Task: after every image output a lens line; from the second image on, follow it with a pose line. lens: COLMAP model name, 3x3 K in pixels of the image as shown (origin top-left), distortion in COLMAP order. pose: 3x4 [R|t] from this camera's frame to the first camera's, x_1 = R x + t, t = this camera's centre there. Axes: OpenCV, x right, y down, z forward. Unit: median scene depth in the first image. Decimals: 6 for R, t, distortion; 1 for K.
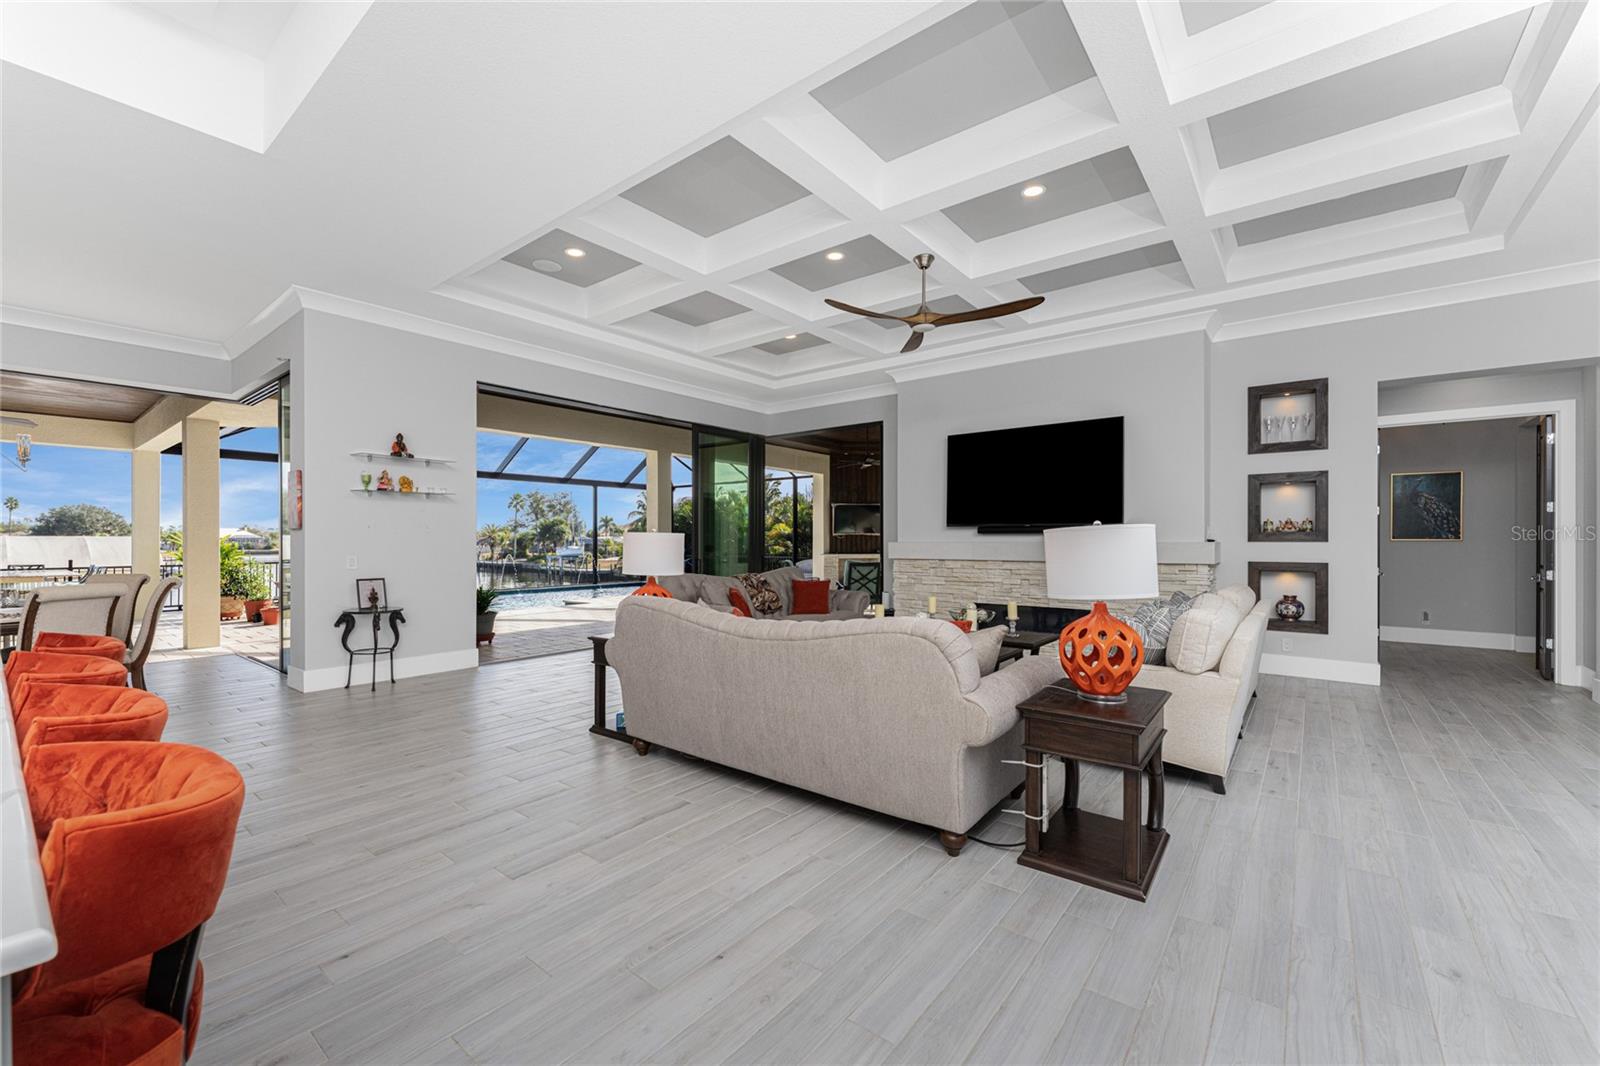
lens RADIAL K [[644.7, 0, 798.0], [0, 644.7, 535.3], [0, 0, 1]] dist [0.000200, 0.000104]
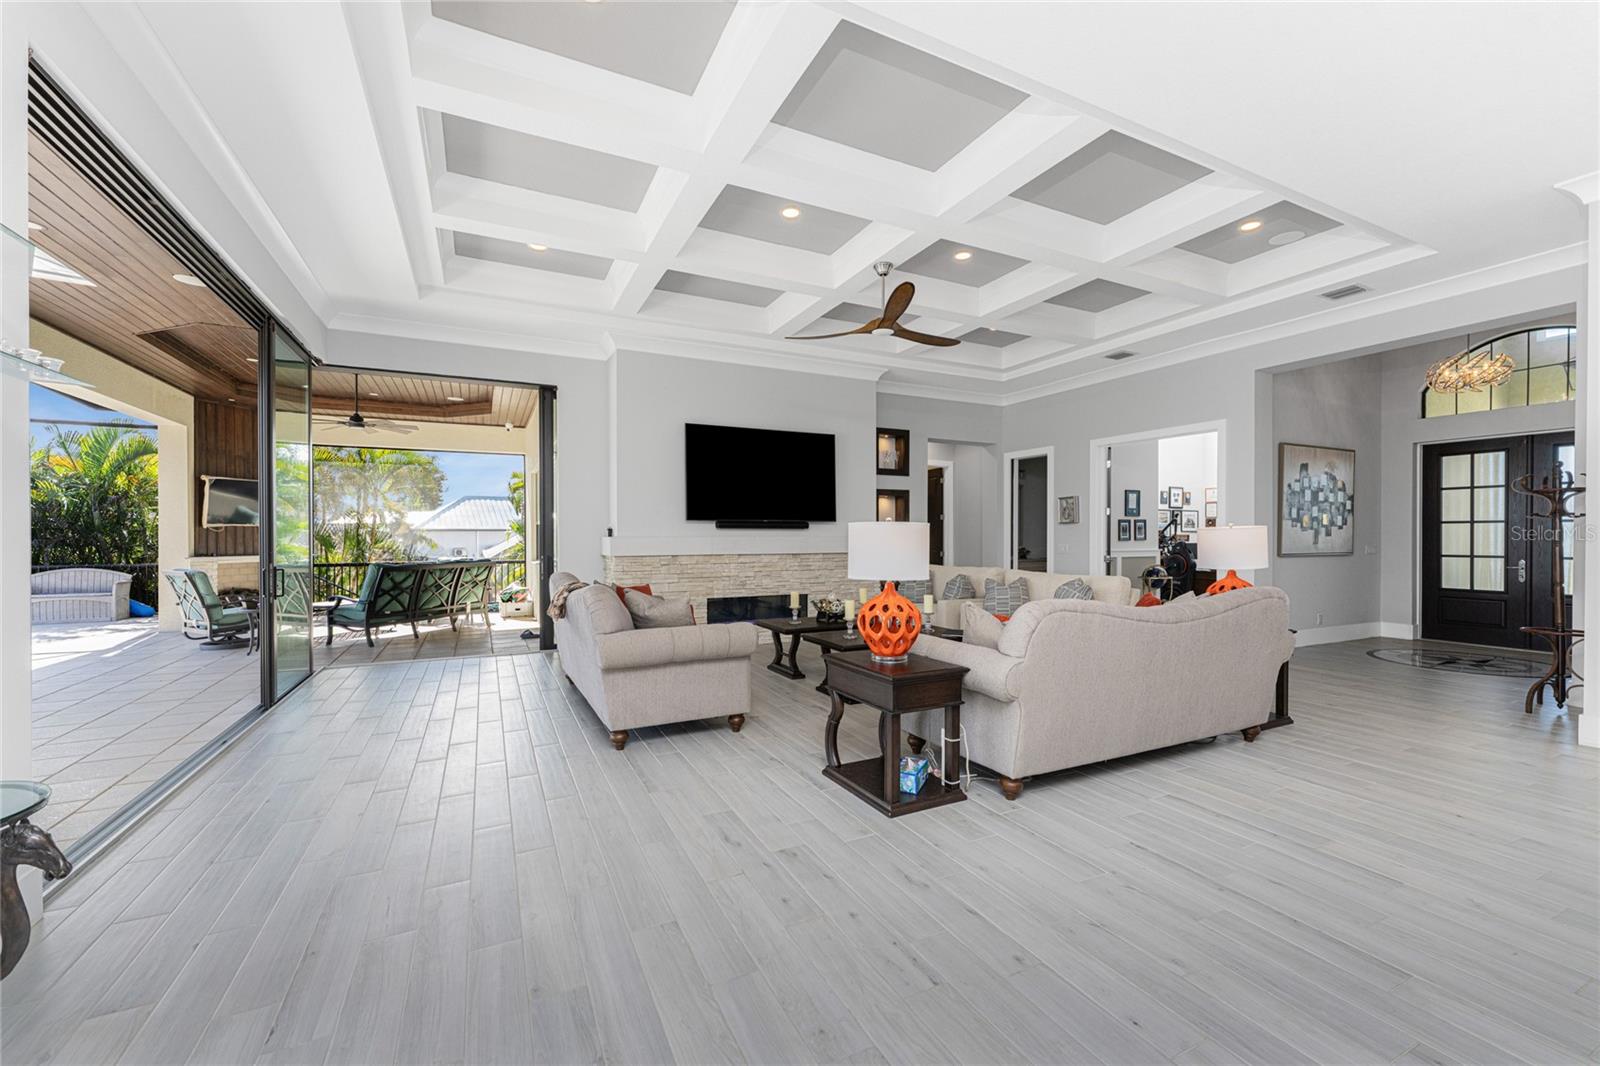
lens RADIAL K [[644.7, 0, 798.0], [0, 644.7, 535.3], [0, 0, 1]] dist [0.000200, 0.000104]
pose [[0.432433, 0.001913, 0.901664, -0.685756], [-0.007856, 0.999968, 0.001647, 0.007229], [-0.901632, -0.007796, 0.432434, 0.564332]]
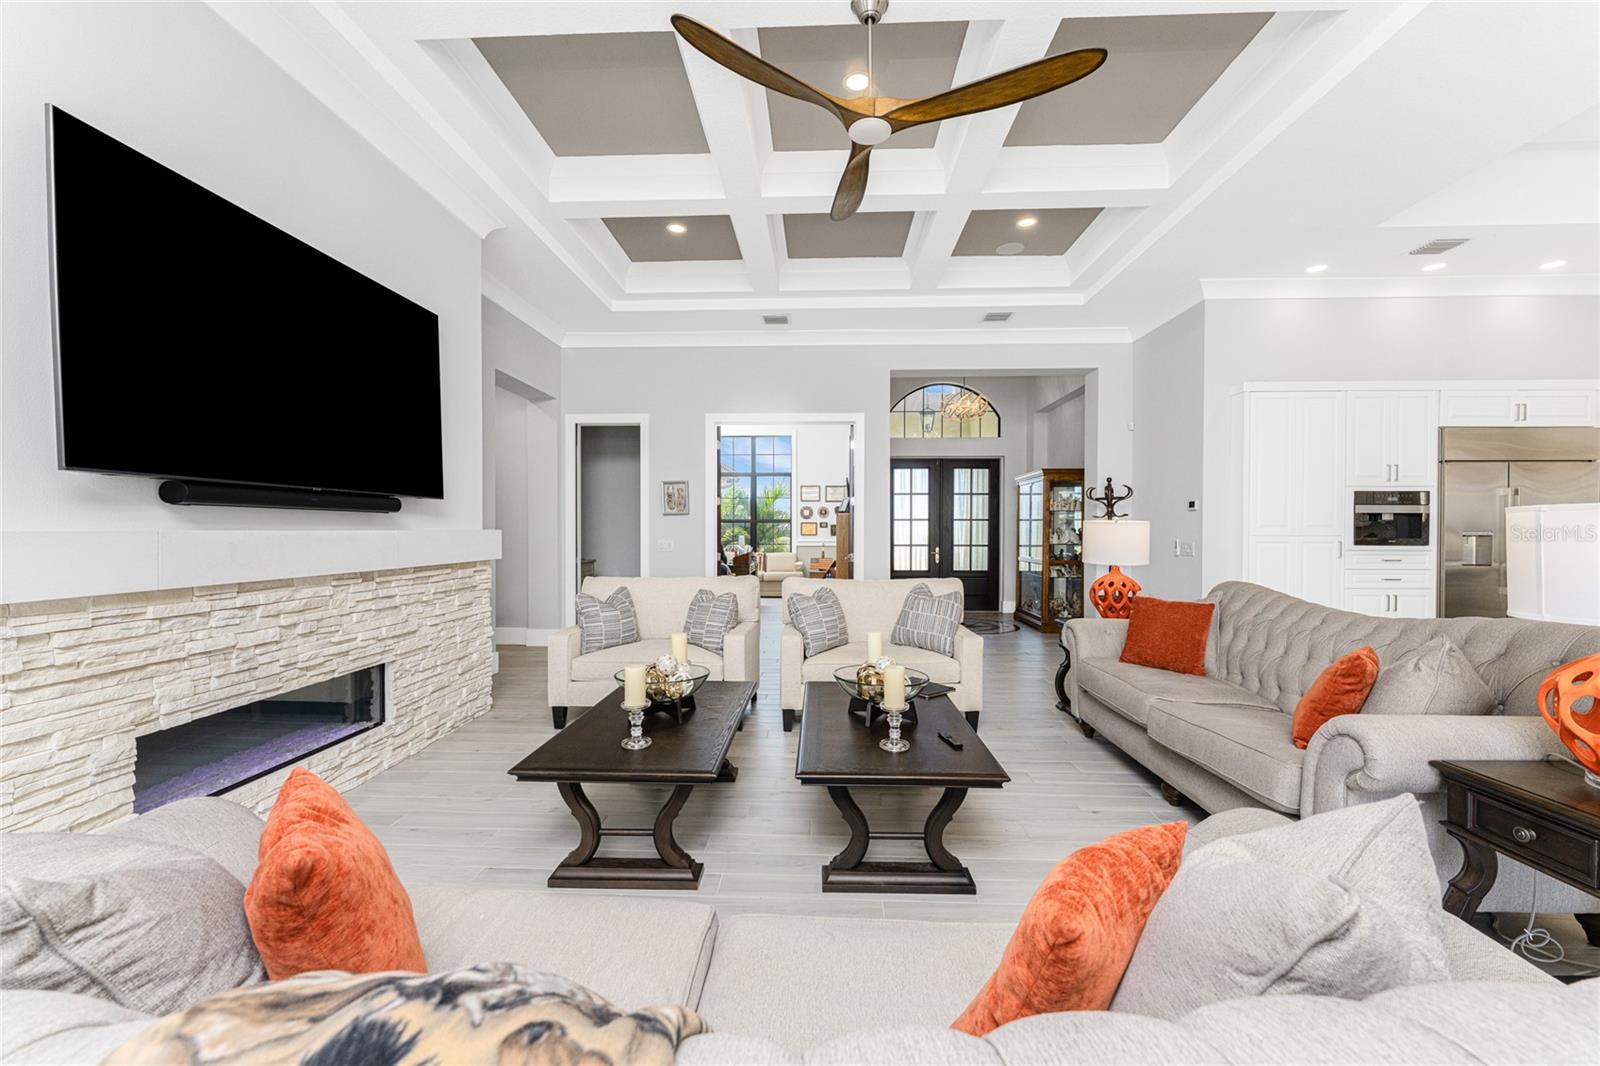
lens RADIAL K [[644.7, 0, 798.0], [0, 644.7, 535.3], [0, 0, 1]] dist [0.000200, 0.000104]
pose [[-0.589213, -0.006337, 0.807953, -0.169391], [-0.007867, 0.999967, 0.002106, 0.012094], [-0.807940, -0.005115, -0.589243, 1.152010]]
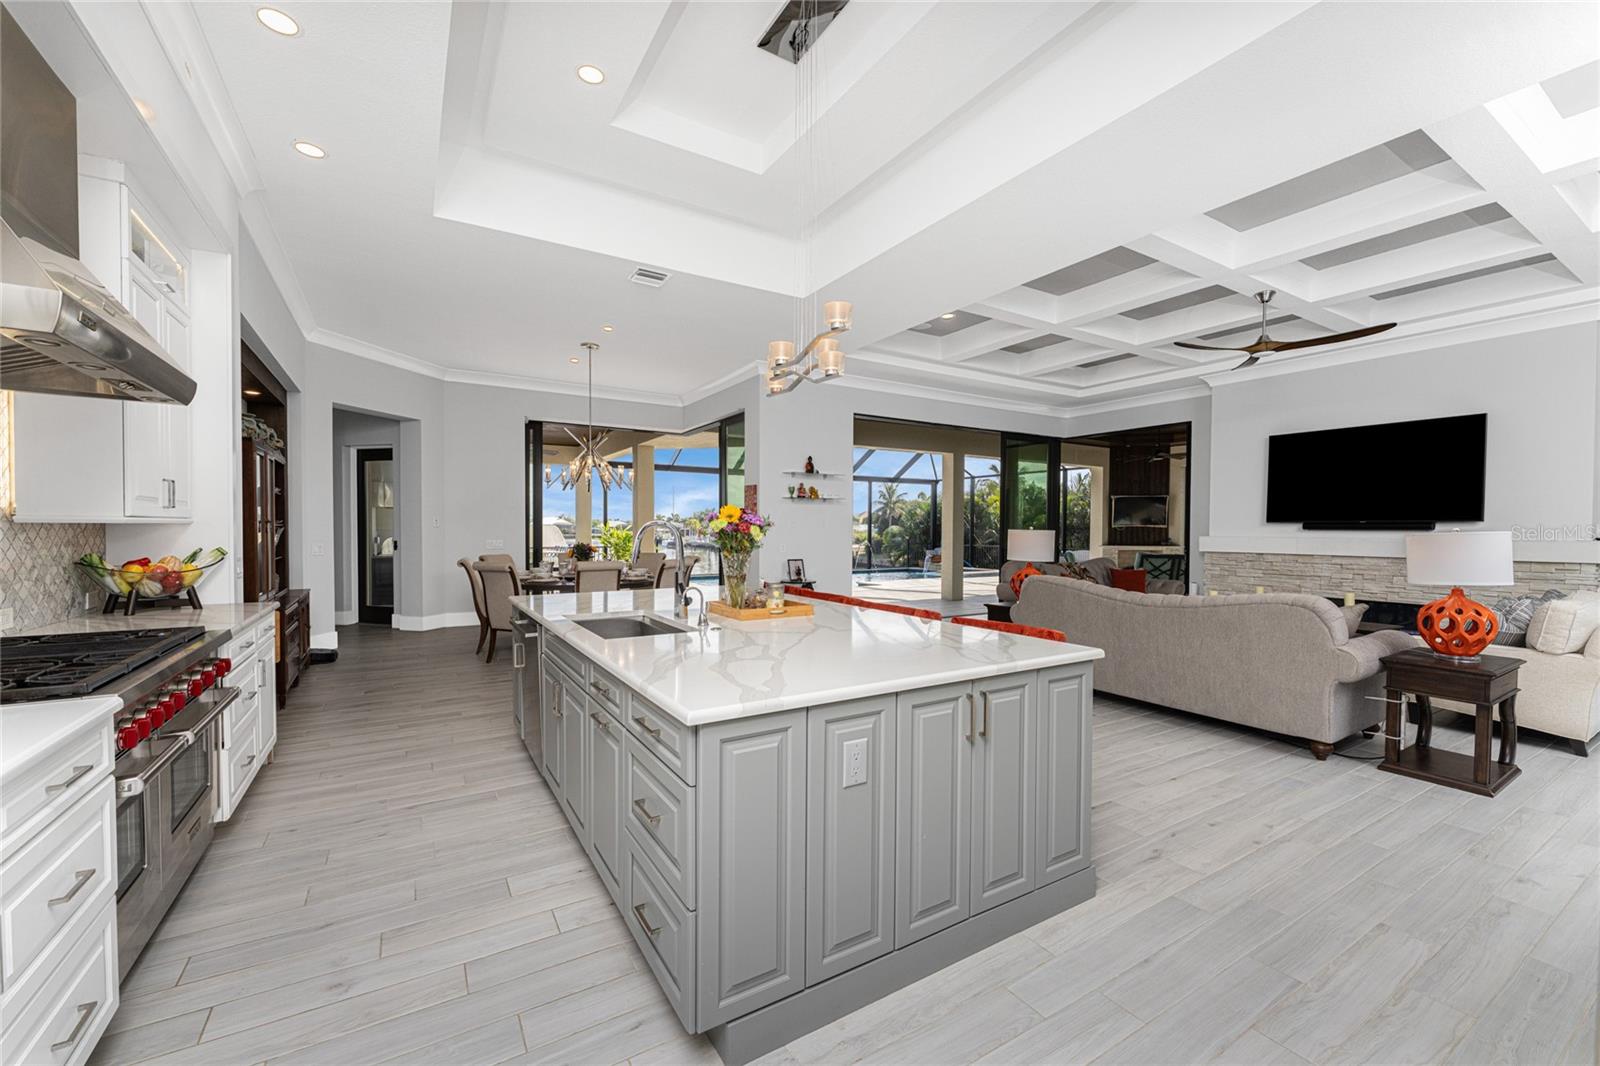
lens RADIAL K [[640.5, 0, 800.3], [0, 640.5, 537.9], [0, 0, 1]] dist [-0.002238, -0.000075]
pose [[0.938269, 0.010515, -0.345745, -0.156104], [-0.002835, 0.999738, 0.022712, -0.012055], [0.345894, -0.020330, 0.938053, -0.315109]]
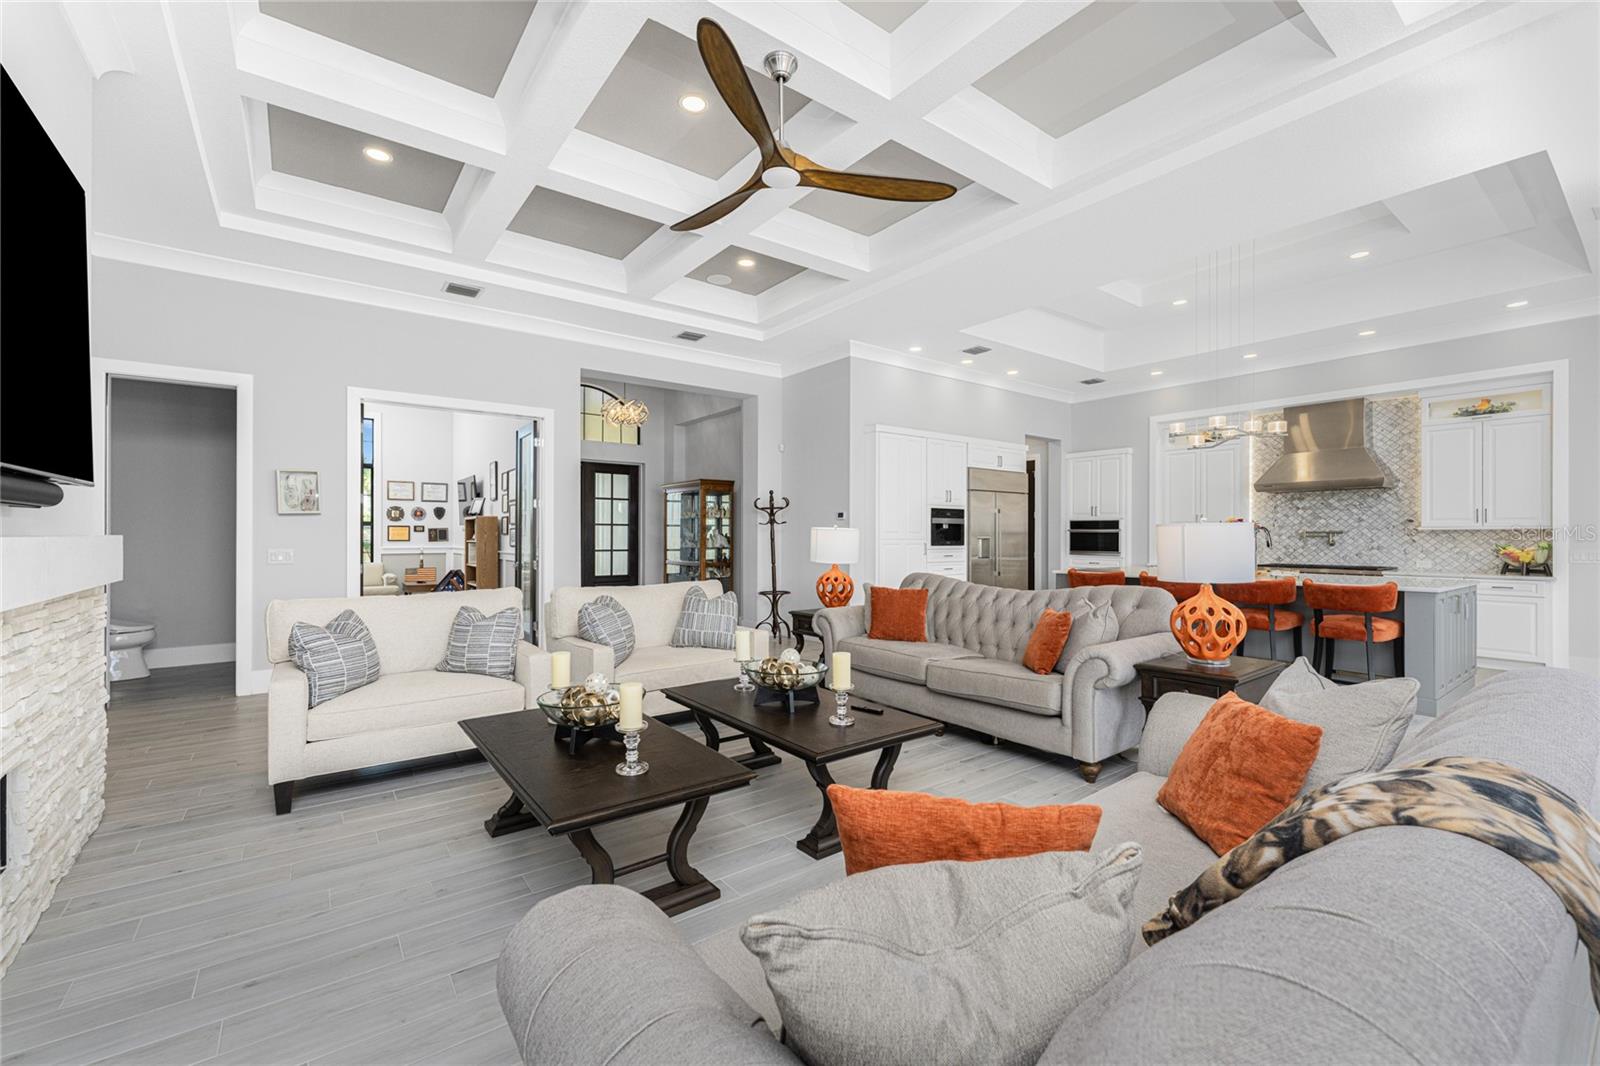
lens RADIAL K [[652.2, 0, 800.0], [0, 652.2, 533.0], [0, 0, 1]] dist [0.005203, 0.000073]
pose [[-0.965219, 0.000238, 0.261444, 0.011492], [-0.003080, 0.999920, -0.012284, 0.013059], [-0.261426, -0.012662, -0.965140, 1.322032]]
